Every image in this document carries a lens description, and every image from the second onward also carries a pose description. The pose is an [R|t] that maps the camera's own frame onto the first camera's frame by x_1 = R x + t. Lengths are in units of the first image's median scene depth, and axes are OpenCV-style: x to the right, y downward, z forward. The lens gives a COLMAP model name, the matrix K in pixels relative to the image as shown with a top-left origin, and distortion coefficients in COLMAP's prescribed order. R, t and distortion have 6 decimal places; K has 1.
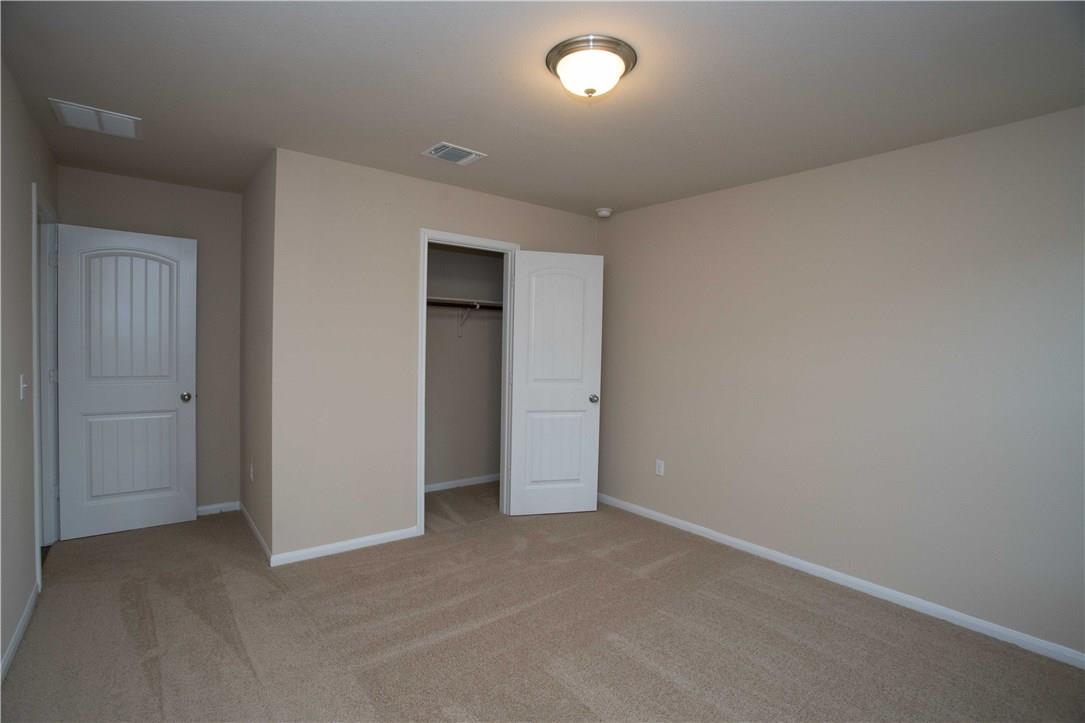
lens RADIAL K [[514.6, 0, 533.1], [0, 514.6, 362.4], [0, 0, 1]] dist [-0.071868, 0.028687]
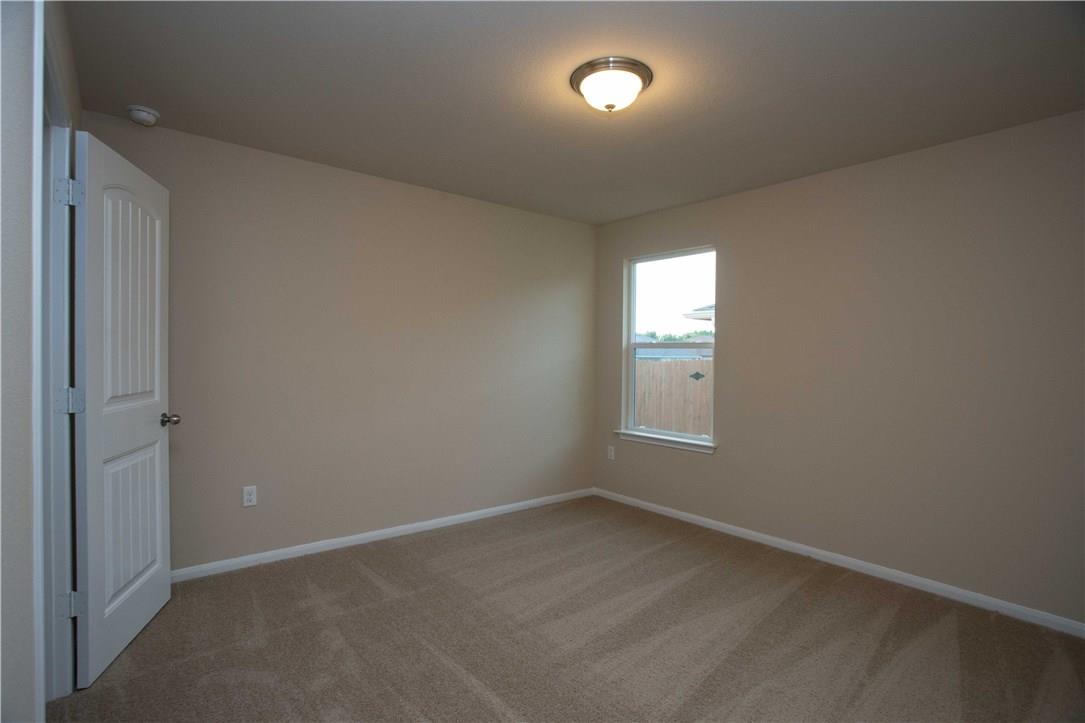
lens RADIAL K [[514.6, 0, 533.1], [0, 514.6, 362.4], [0, 0, 1]] dist [-0.071868, 0.028687]
pose [[-0.010076, -0.037725, 0.999237, -0.571315], [0.017041, 0.999137, 0.037893, -0.015826], [-0.999804, 0.017410, -0.009425, 0.669270]]
